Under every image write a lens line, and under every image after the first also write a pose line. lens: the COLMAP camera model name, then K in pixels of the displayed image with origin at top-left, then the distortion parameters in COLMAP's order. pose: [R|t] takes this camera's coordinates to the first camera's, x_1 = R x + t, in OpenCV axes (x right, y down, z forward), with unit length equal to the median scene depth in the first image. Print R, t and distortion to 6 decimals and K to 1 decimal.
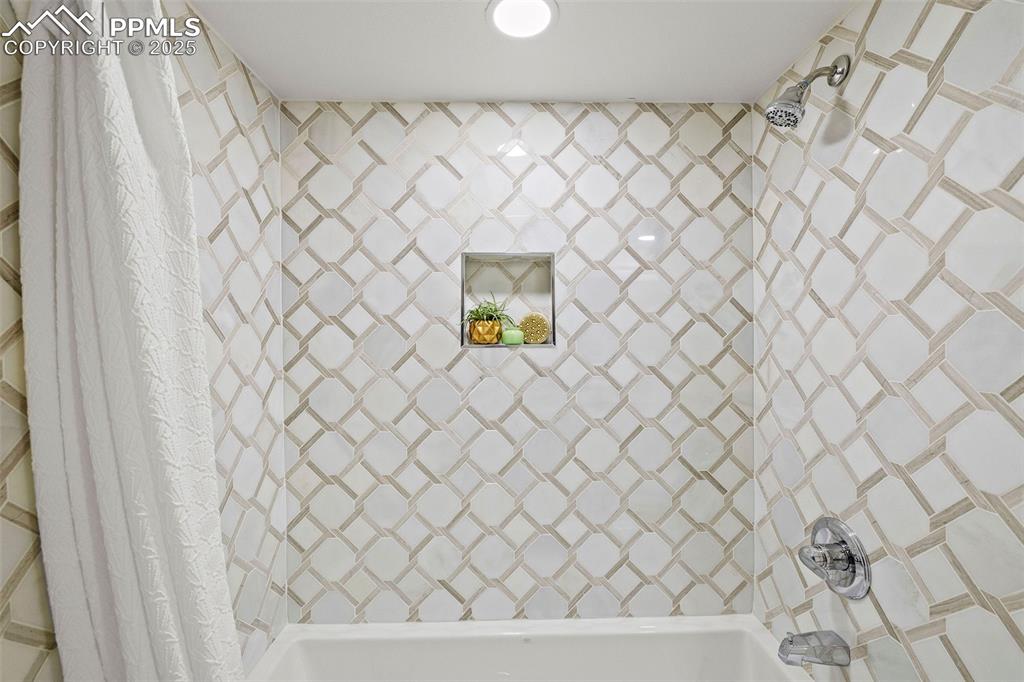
lens RADIAL K [[436.3, 0, 511.8], [0, 436.3, 337.9], [0, 0, 1]] dist [0.002332, 0.000128]
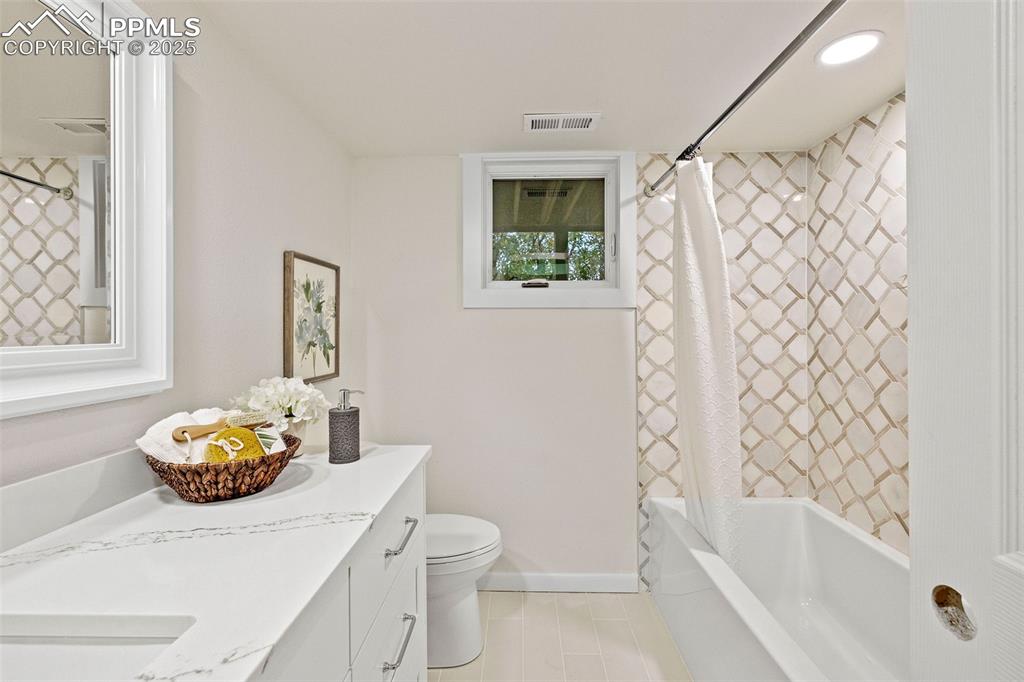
lens RADIAL K [[436.3, 0, 511.8], [0, 436.3, 334.2], [0, 0, 1]] dist [0.002332, 0.000128]
pose [[-0.040885, 0.011076, -0.999102, 1.024142], [-0.005296, 0.999922, 0.011302, 0.080411], [0.999150, 0.005753, -0.040823, 0.039761]]
